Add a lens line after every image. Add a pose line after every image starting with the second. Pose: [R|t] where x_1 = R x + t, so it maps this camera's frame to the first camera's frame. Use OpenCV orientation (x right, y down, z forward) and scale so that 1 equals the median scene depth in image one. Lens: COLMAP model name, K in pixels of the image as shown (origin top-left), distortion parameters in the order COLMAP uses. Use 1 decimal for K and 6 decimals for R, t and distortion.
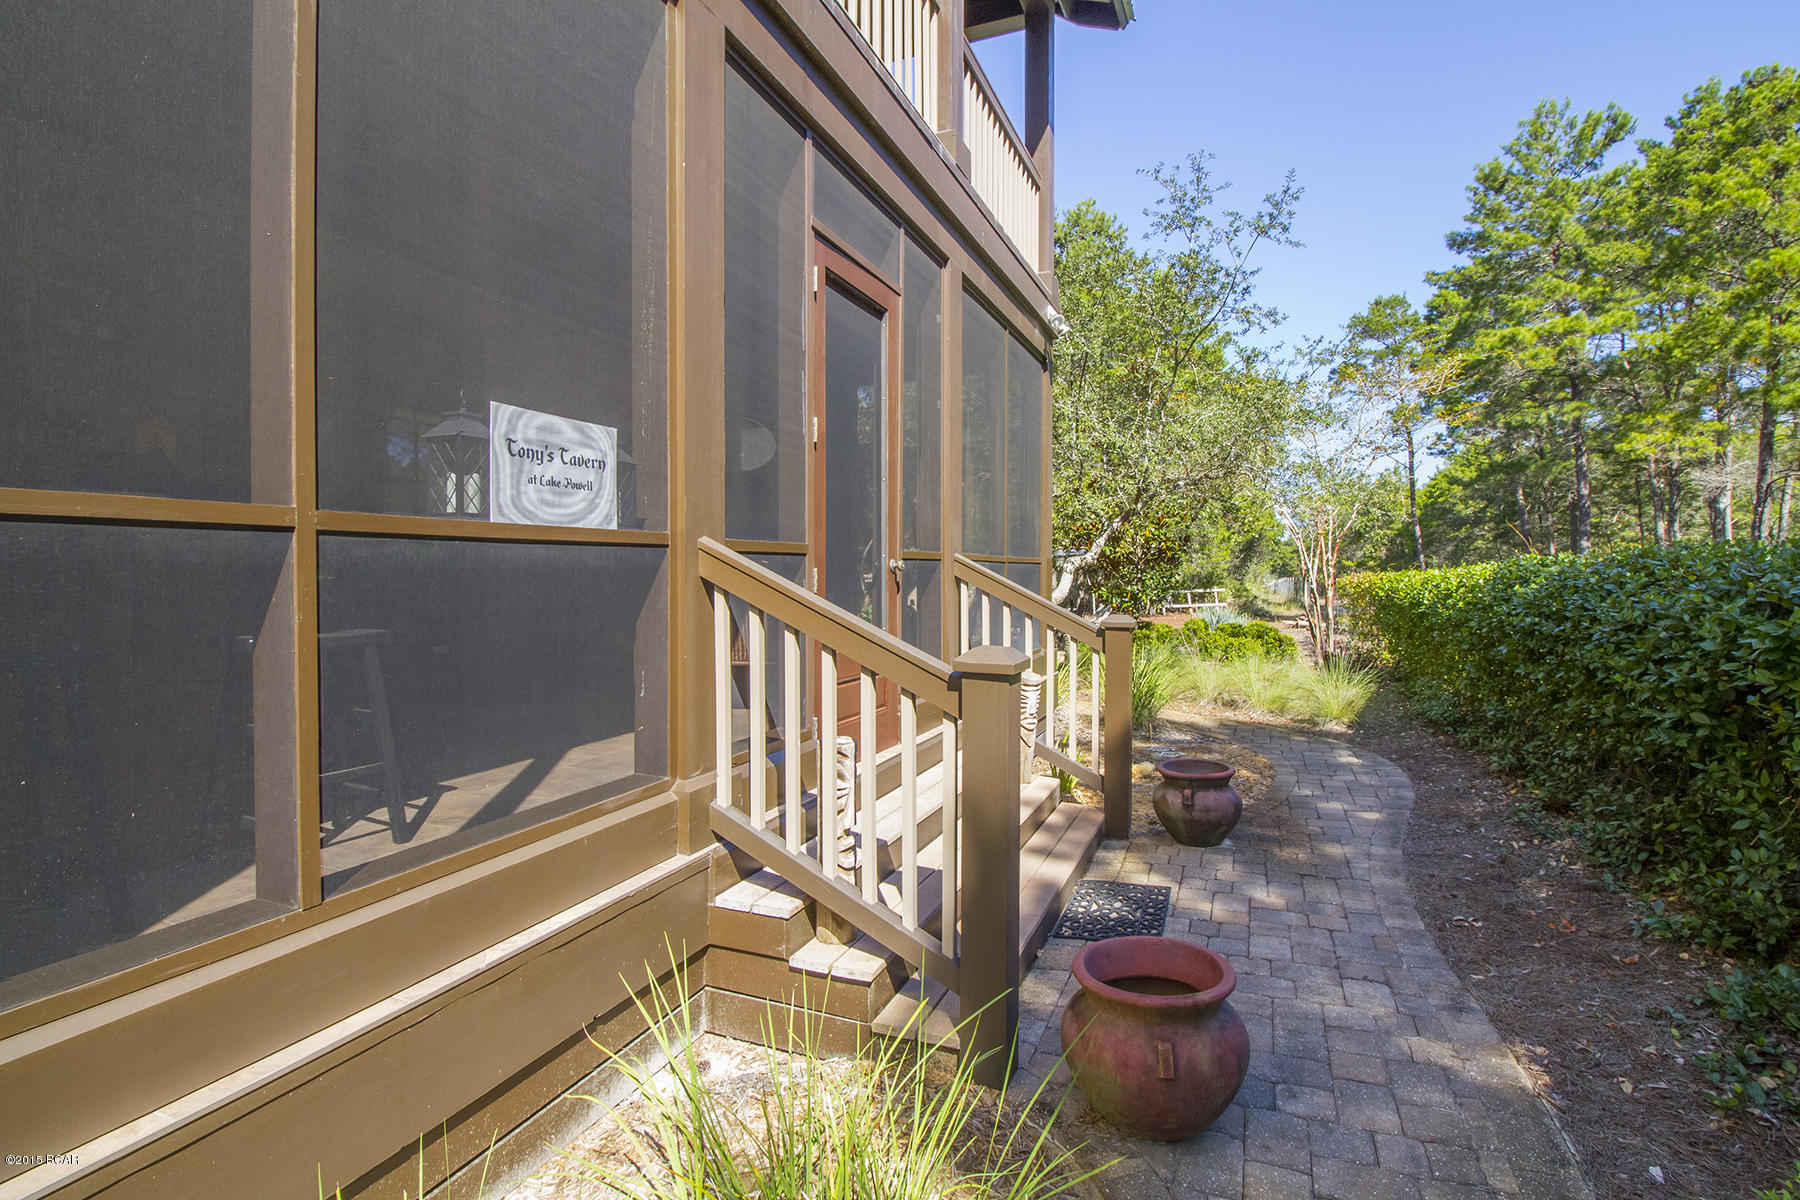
lens RADIAL K [[835.1, 0, 917.4], [0, 835.1, 586.9], [0, 0, 1]] dist [-0.005668, -0.009044]
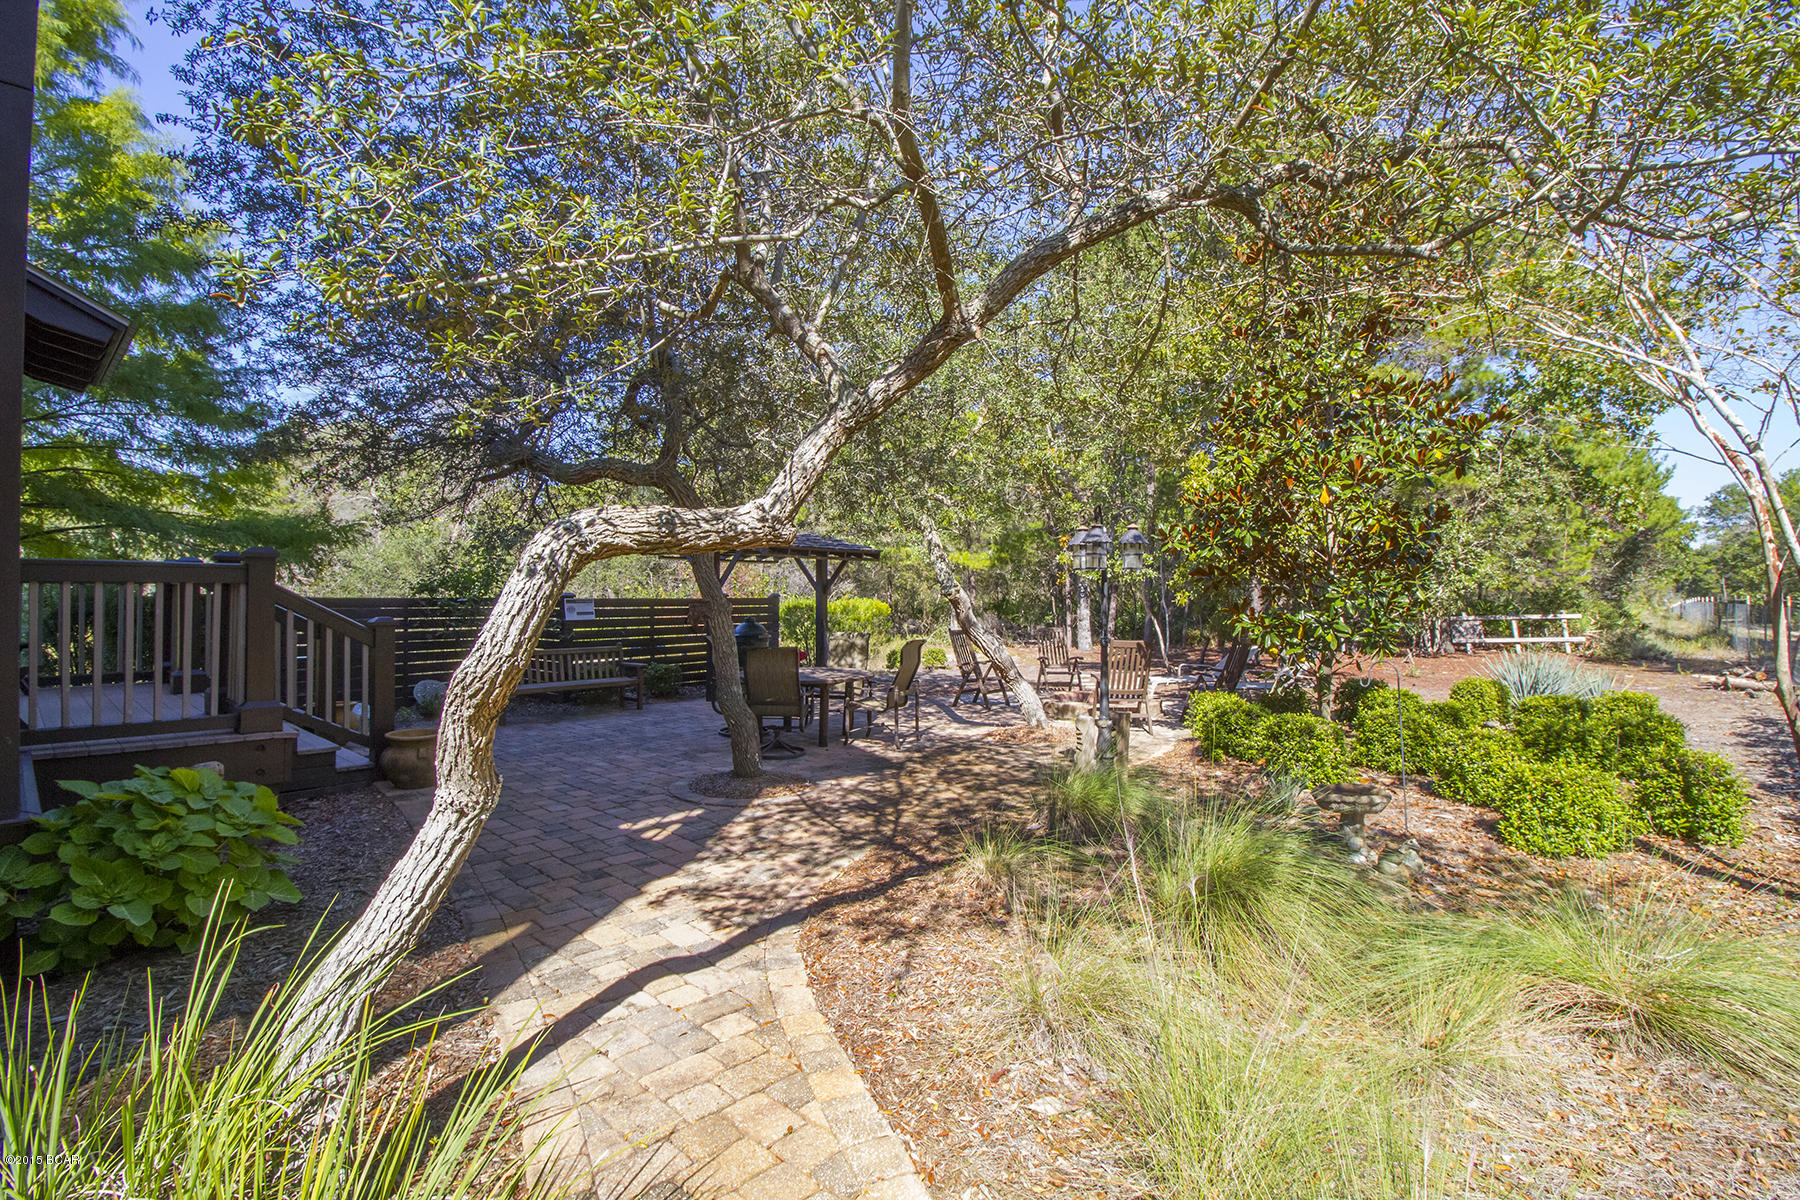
lens RADIAL K [[835.1, 0, 917.4], [0, 835.1, 586.9], [0, 0, 1]] dist [-0.005668, -0.009044]
pose [[0.942089, 0.002719, -0.335351, 0.106520], [-0.009012, 0.999811, -0.017209, -0.003190], [0.335241, 0.019235, 0.941936, 0.243465]]
